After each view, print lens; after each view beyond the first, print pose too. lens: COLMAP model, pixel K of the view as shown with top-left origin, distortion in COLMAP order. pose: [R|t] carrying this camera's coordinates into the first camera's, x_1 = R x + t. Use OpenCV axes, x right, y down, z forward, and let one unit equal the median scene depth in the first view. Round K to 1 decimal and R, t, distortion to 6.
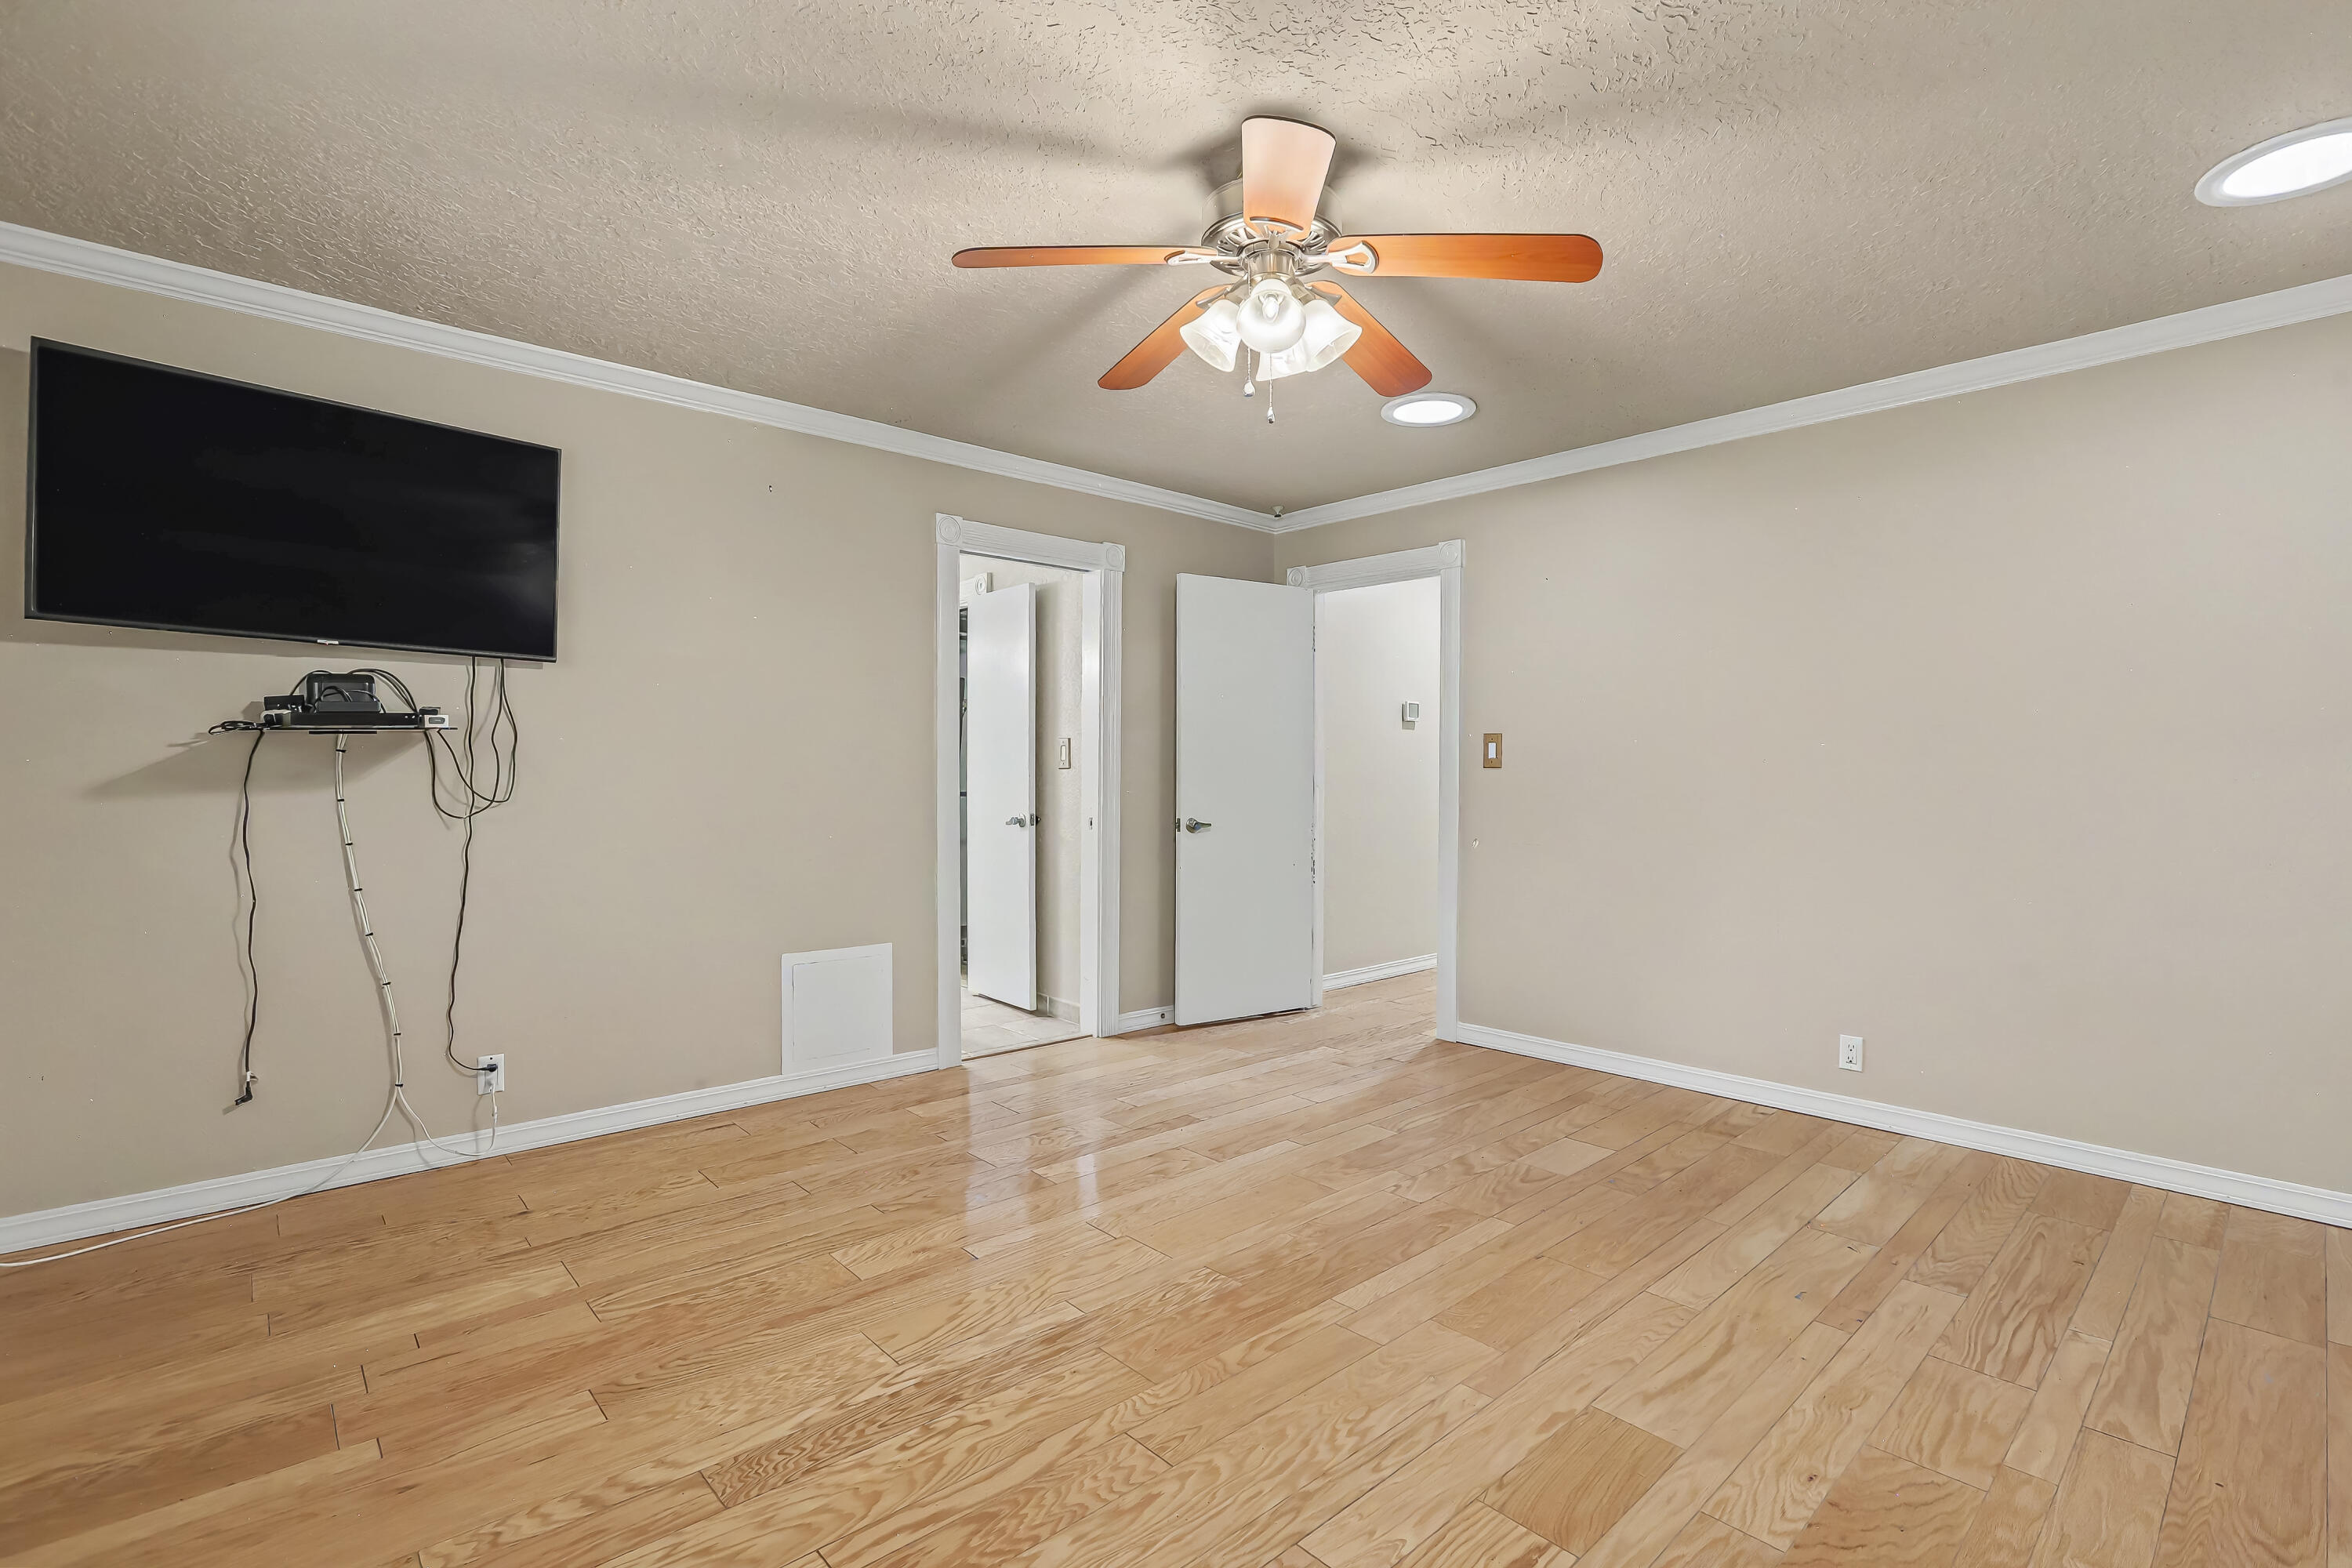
lens RADIAL K [[1093.2, 0, 1187.2], [0, 1093.2, 802.6], [0, 0, 1]] dist [-0.066934, 0.029375]
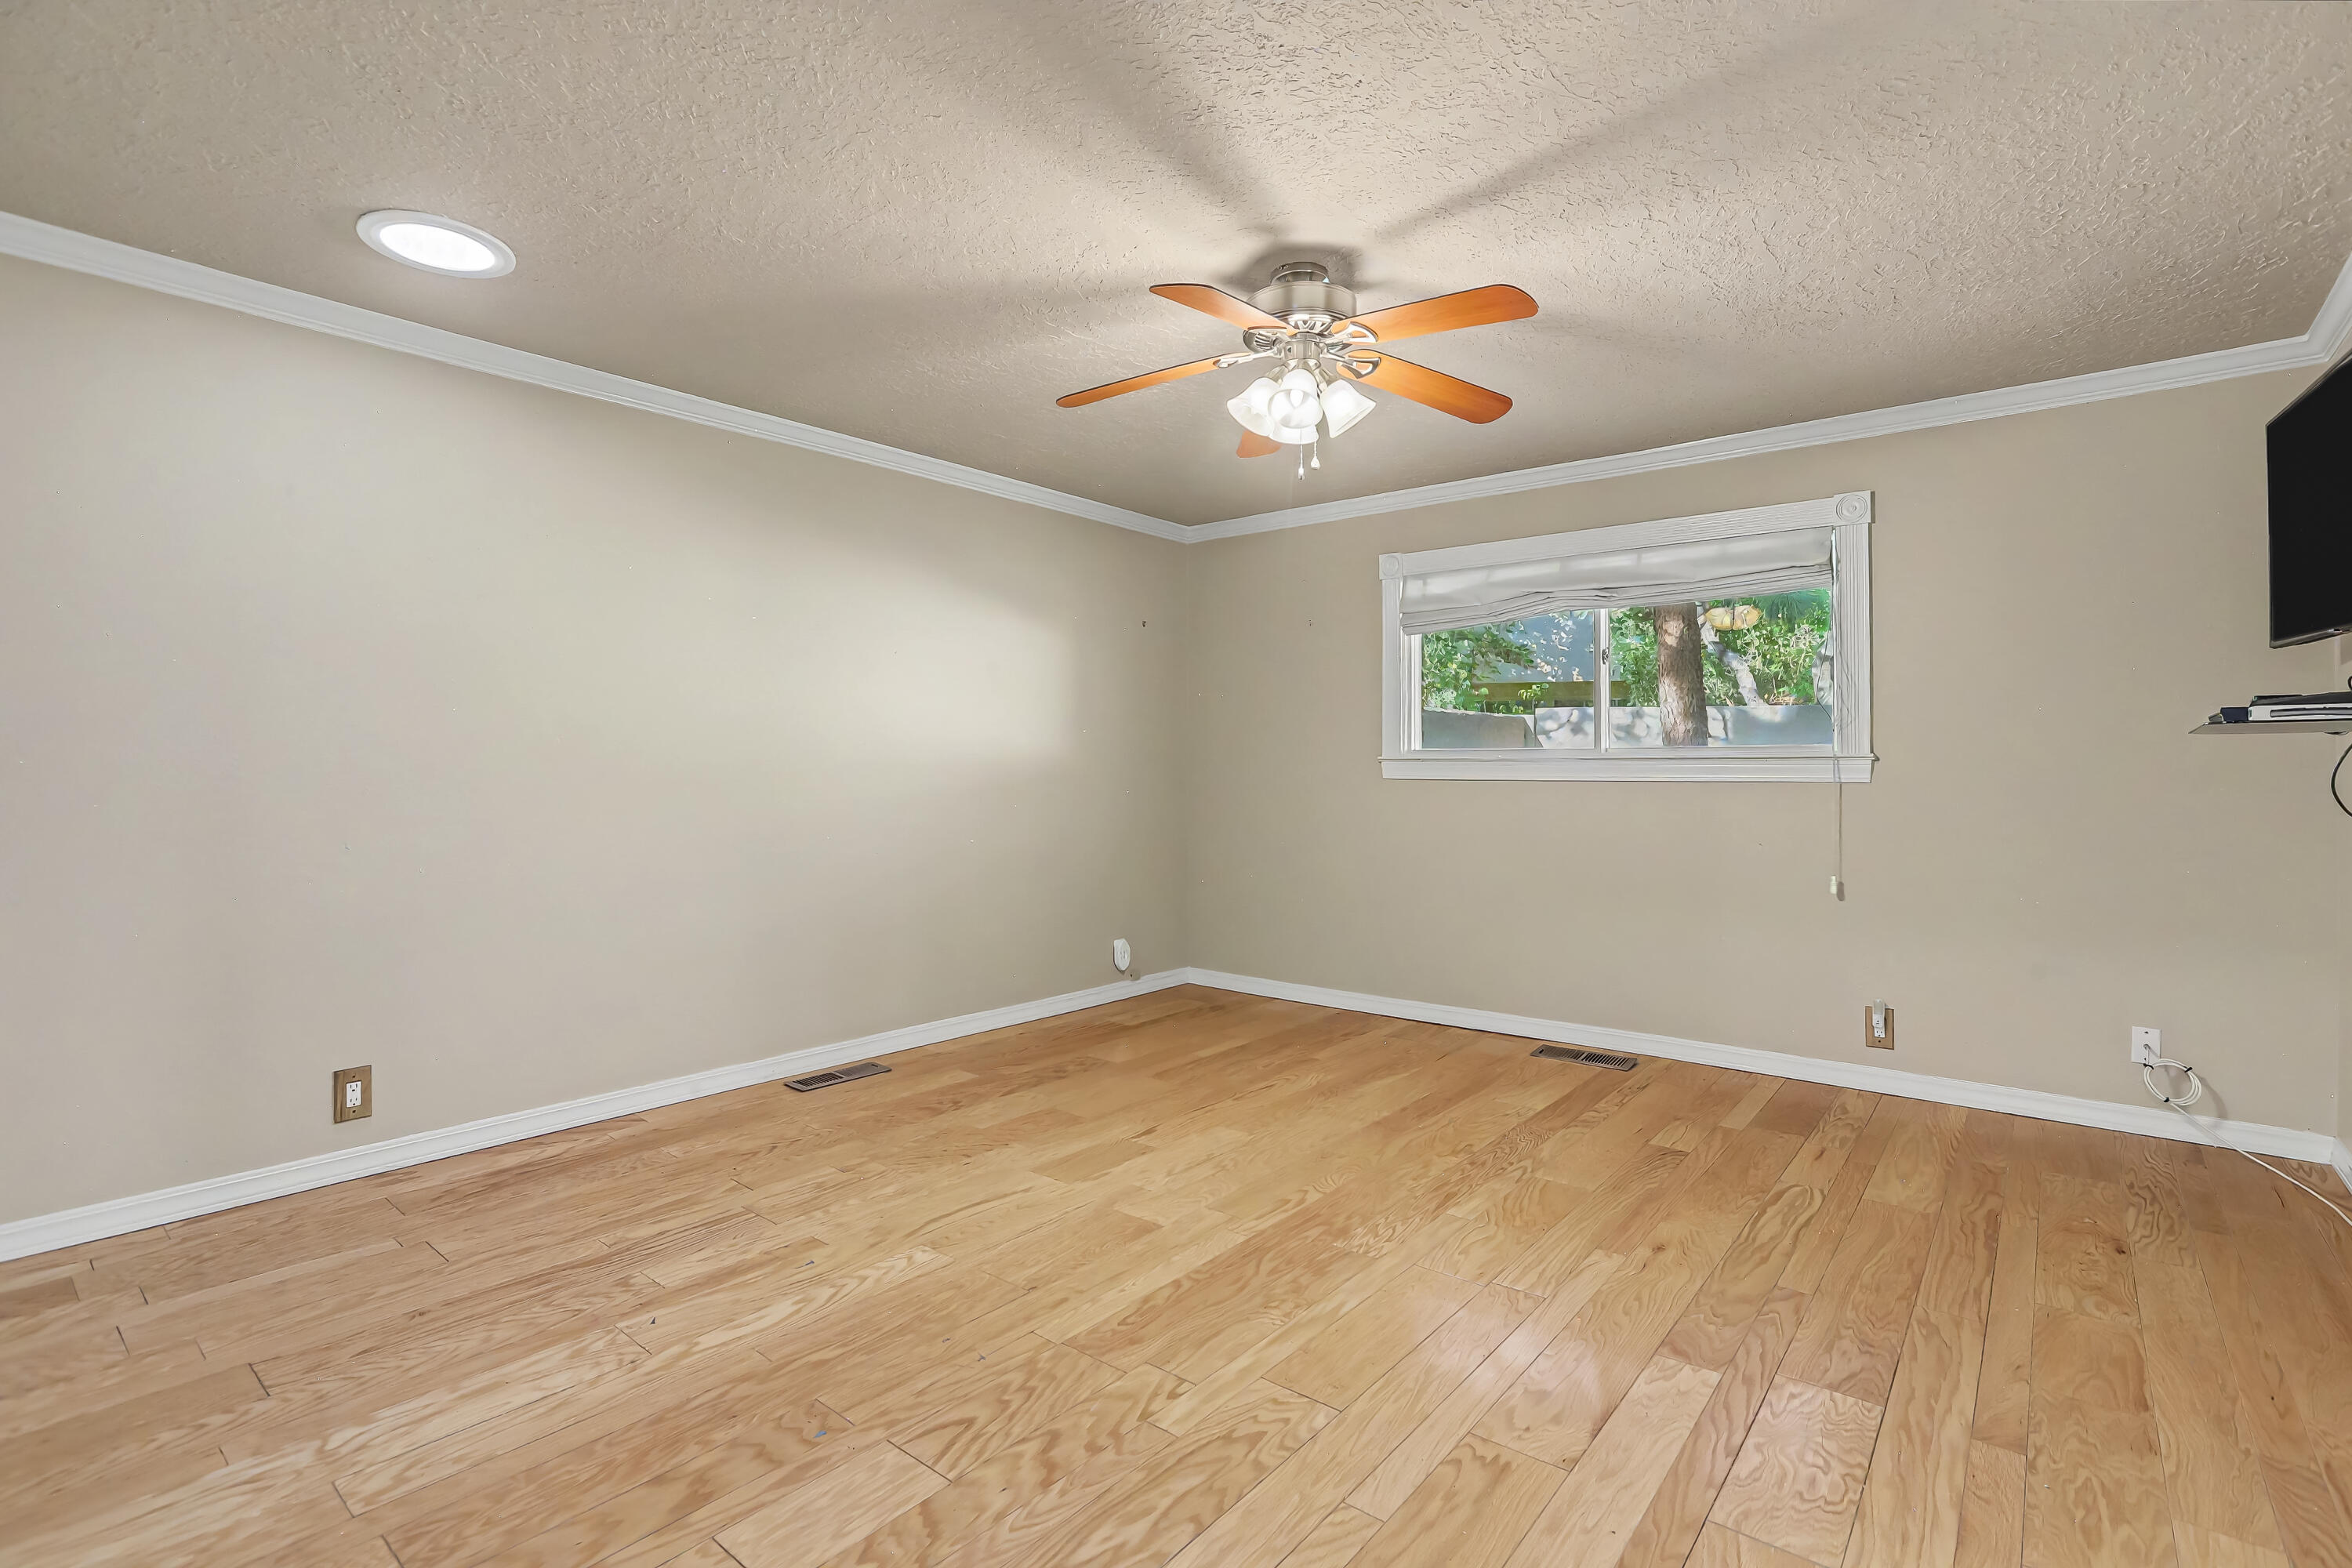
lens RADIAL K [[1093.2, 0, 1187.2], [0, 1093.2, 802.6], [0, 0, 1]] dist [-0.066934, 0.029375]
pose [[-0.989486, 0.000265, -0.144627, 0.356748], [-0.008476, 0.998173, 0.059821, -0.056268], [0.144378, 0.060418, -0.987676, 2.060840]]
